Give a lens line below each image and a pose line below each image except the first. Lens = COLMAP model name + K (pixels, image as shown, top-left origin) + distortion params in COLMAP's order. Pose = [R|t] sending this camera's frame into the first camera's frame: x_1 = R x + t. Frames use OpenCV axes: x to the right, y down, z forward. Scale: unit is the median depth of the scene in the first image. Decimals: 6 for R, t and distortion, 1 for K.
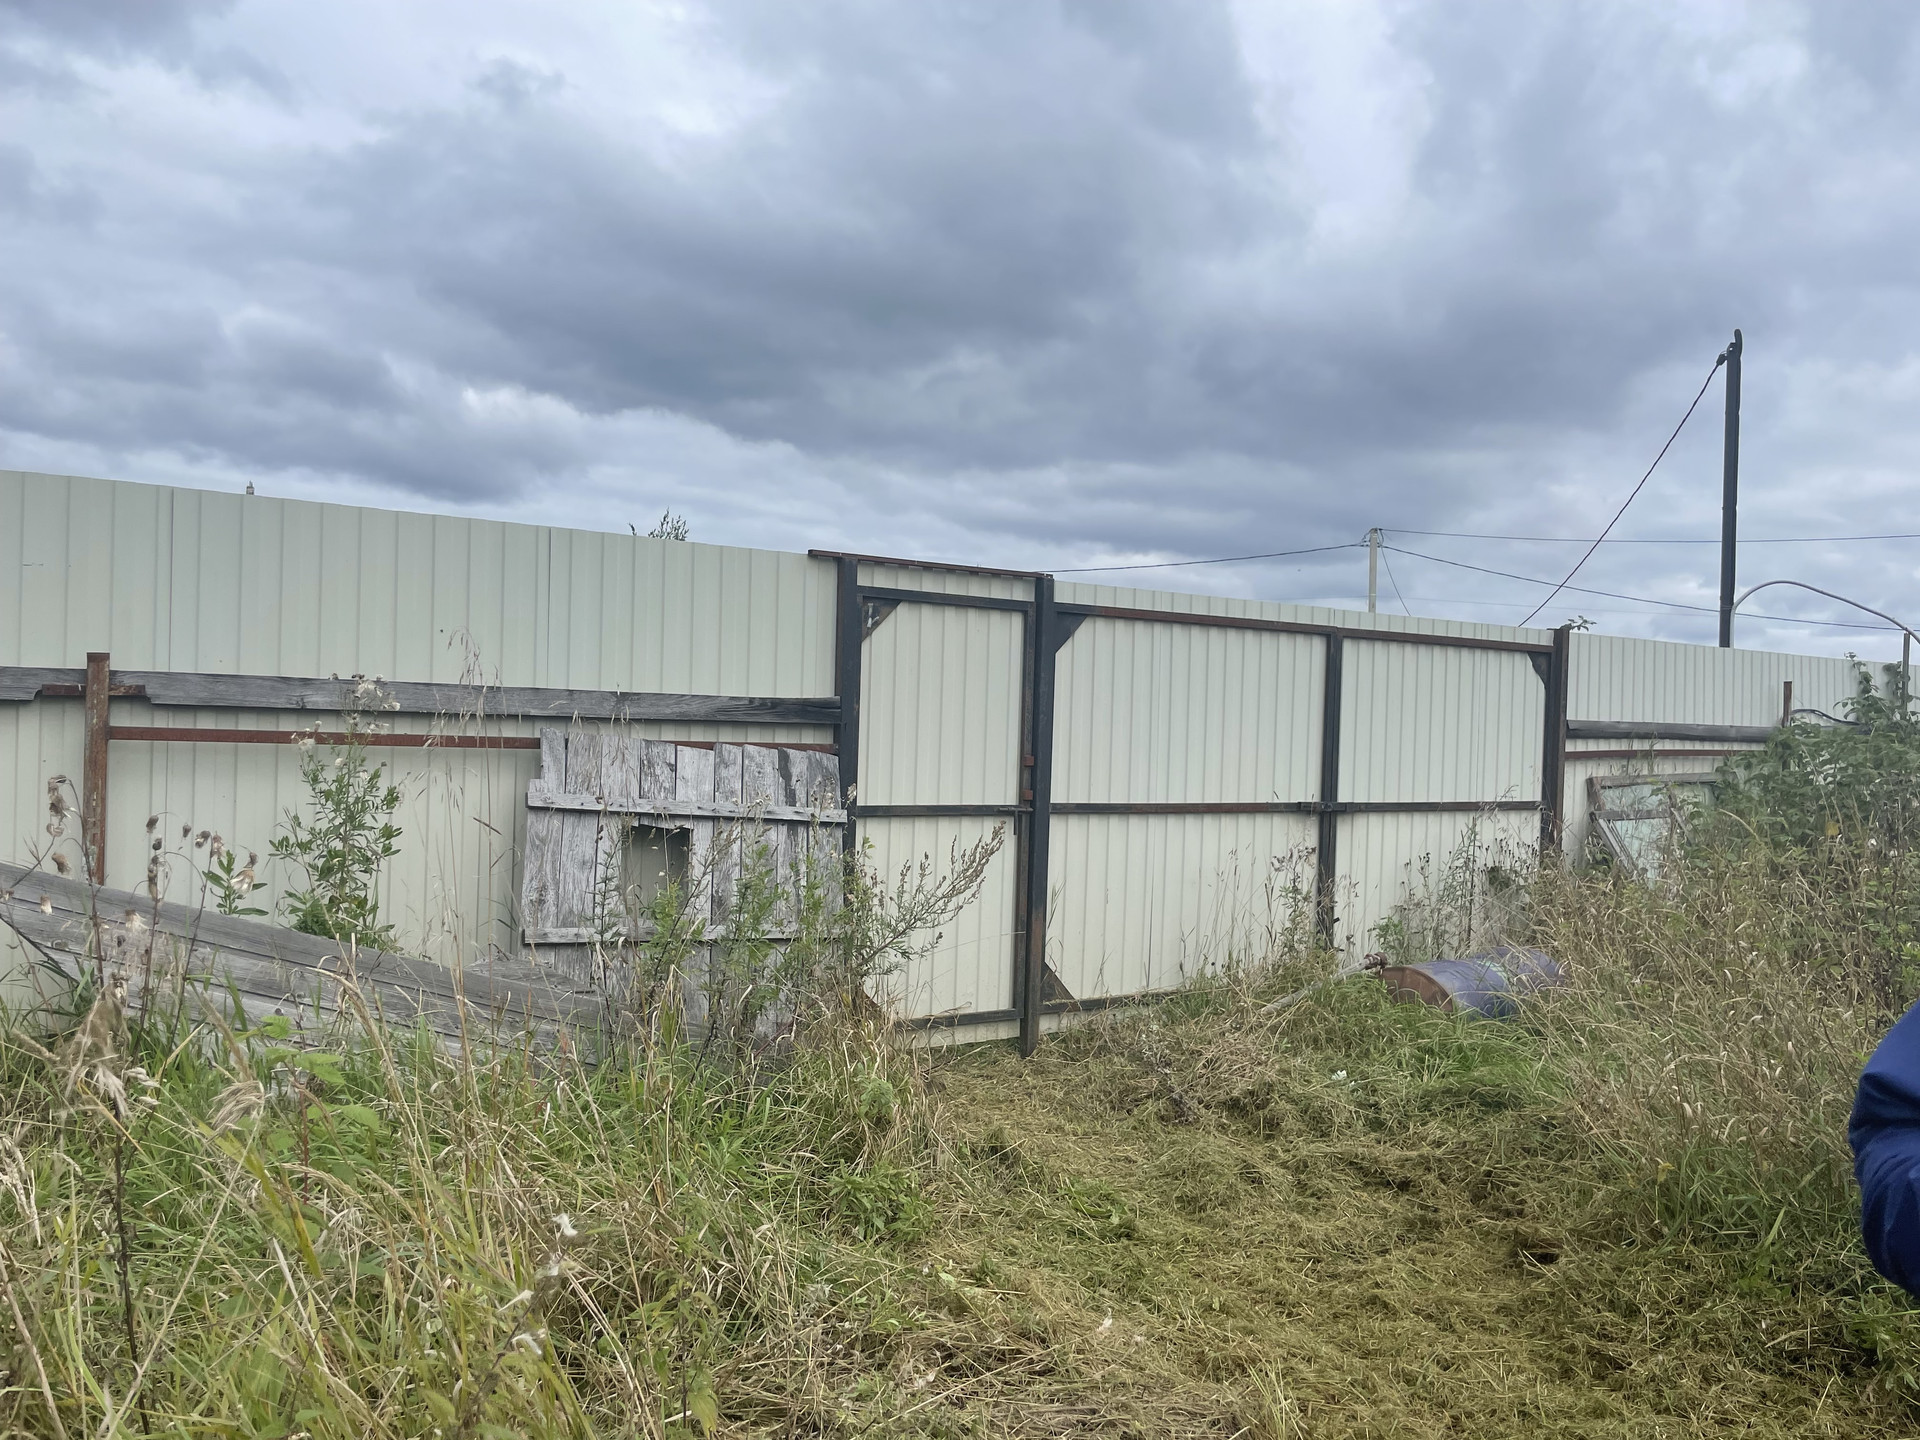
lens RADIAL K [[1446.4, 0, 948.4], [0, 1446.4, 750.5], [0, 0, 1]] dist [0.086333, -0.118971]
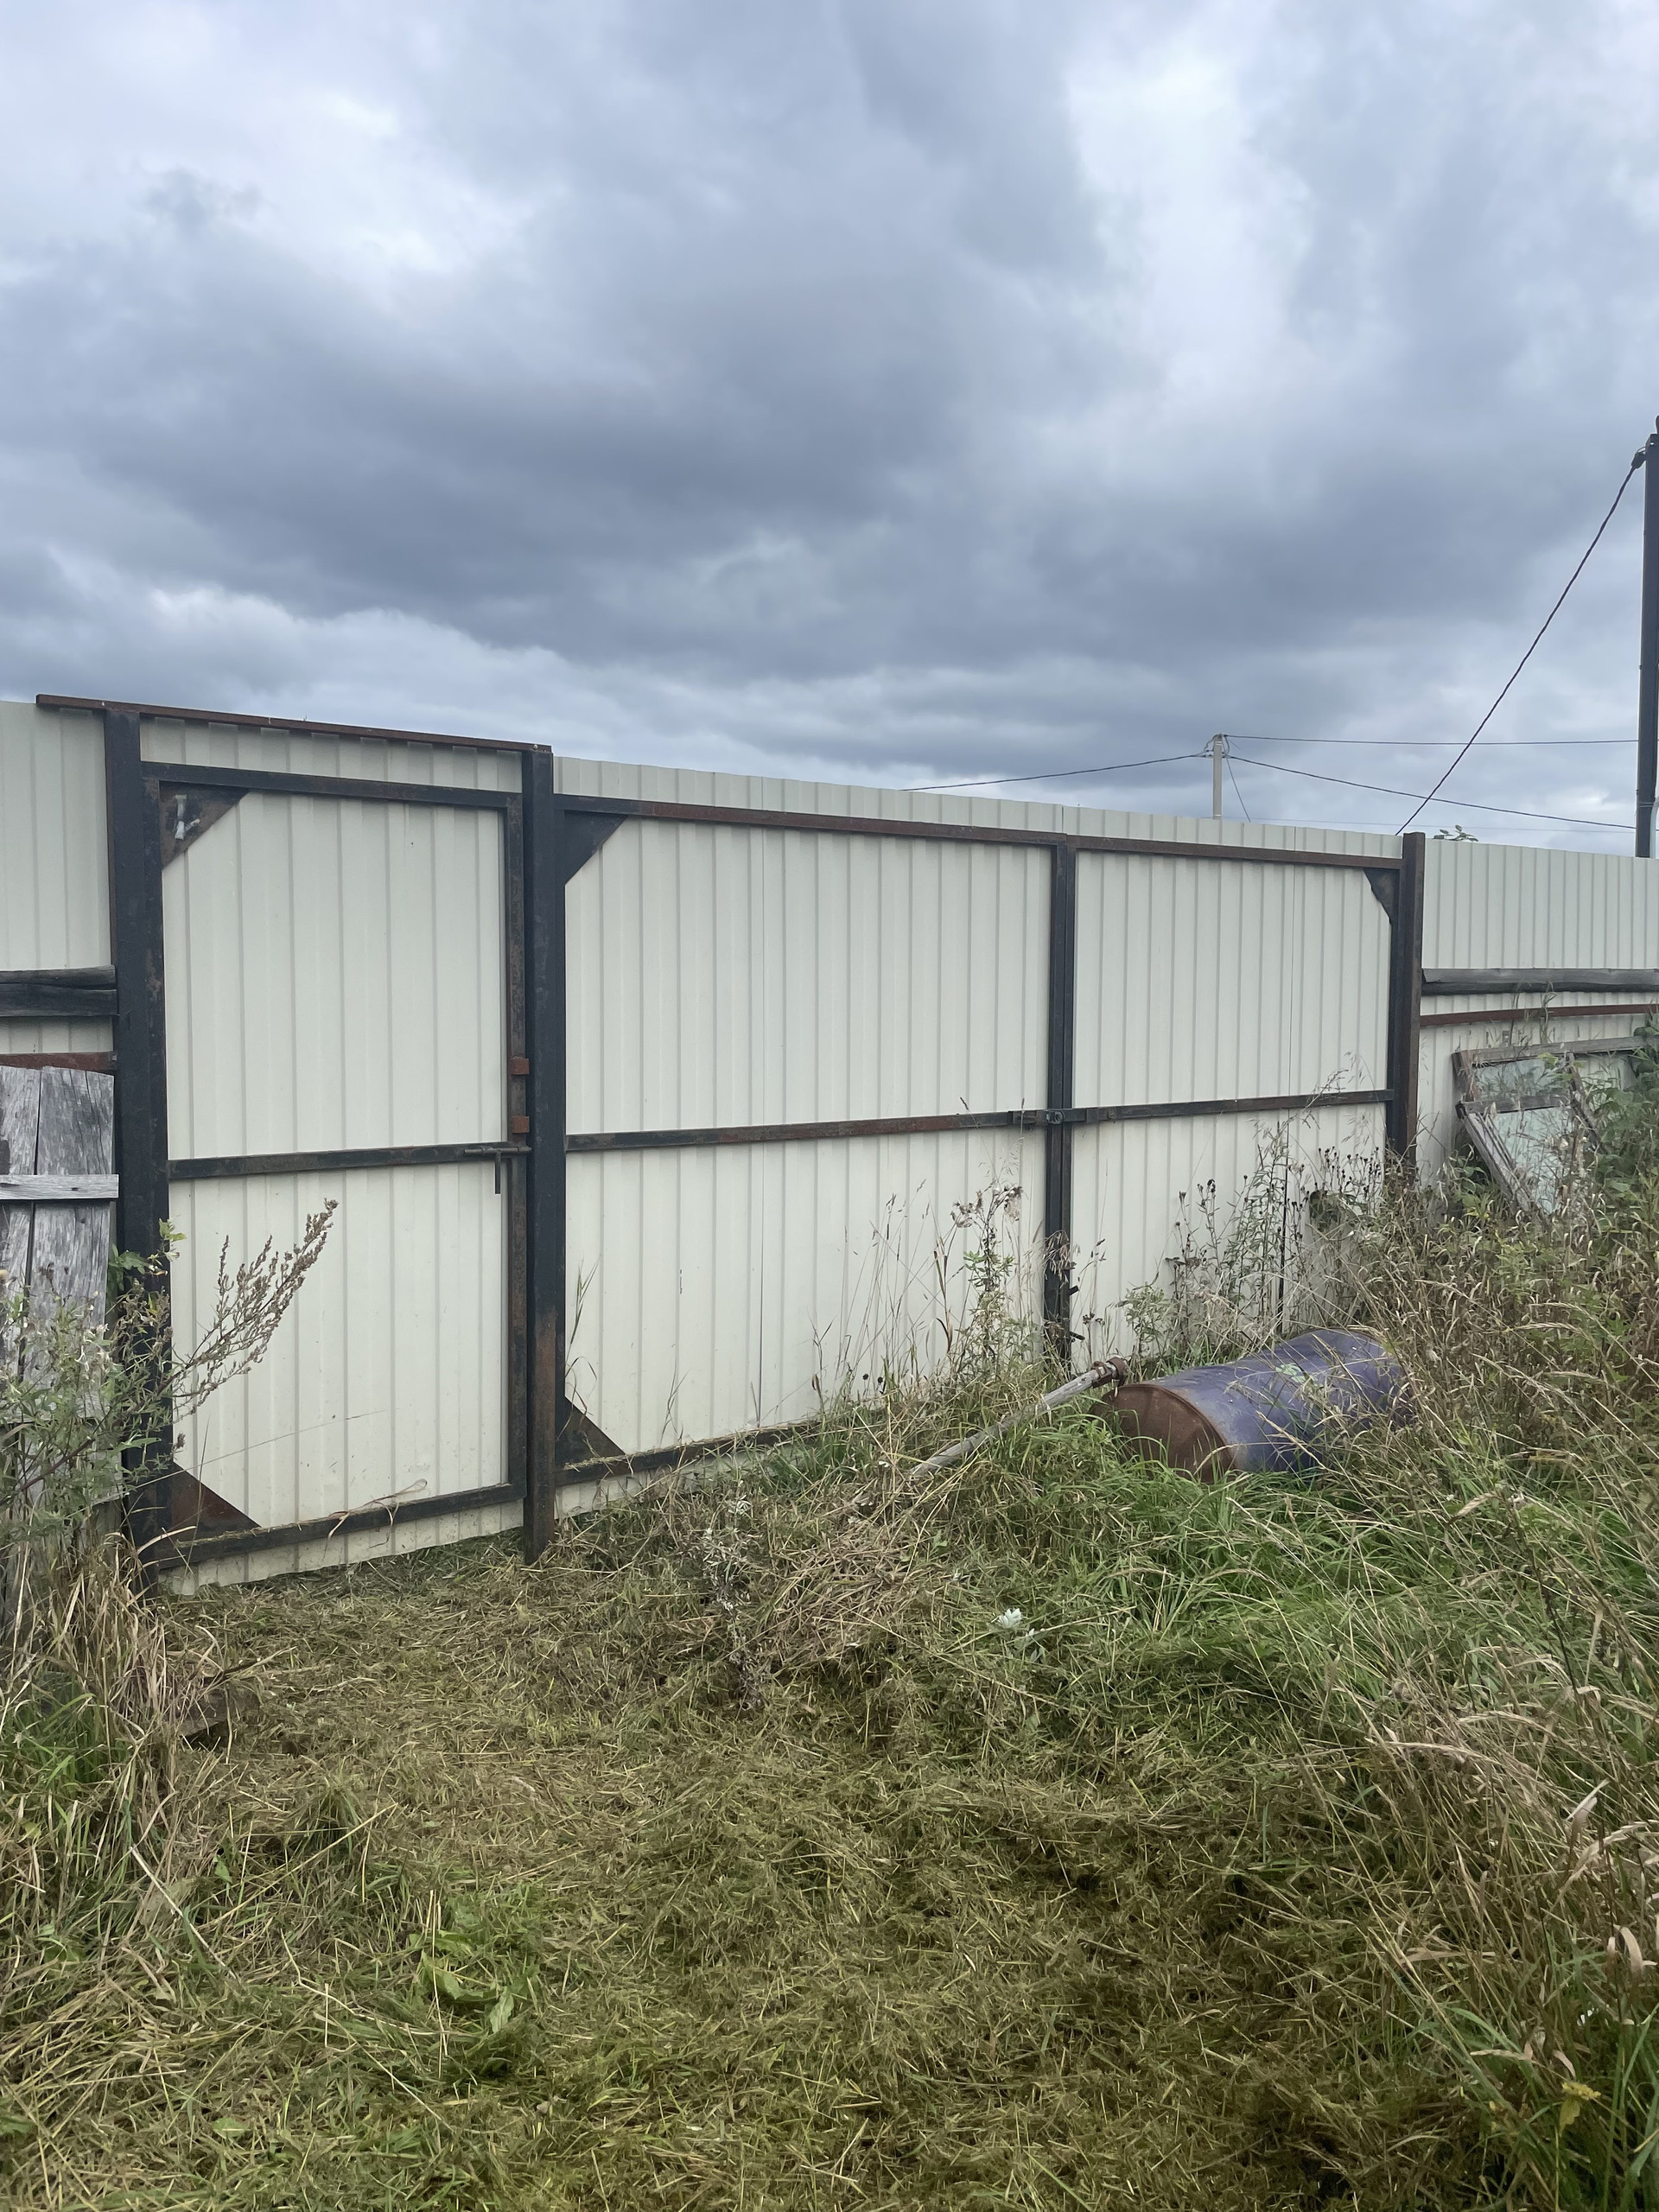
lens RADIAL K [[1666.4, 0, 853.9], [0, 1666.4, 1089.3], [0, 0, 1]] dist [0.086333, -0.118971]
pose [[0.998113, -0.027878, 0.054707, 0.122118], [0.025175, 0.998457, 0.049491, -0.010938], [-0.056003, -0.048020, 0.997275, 0.249624]]
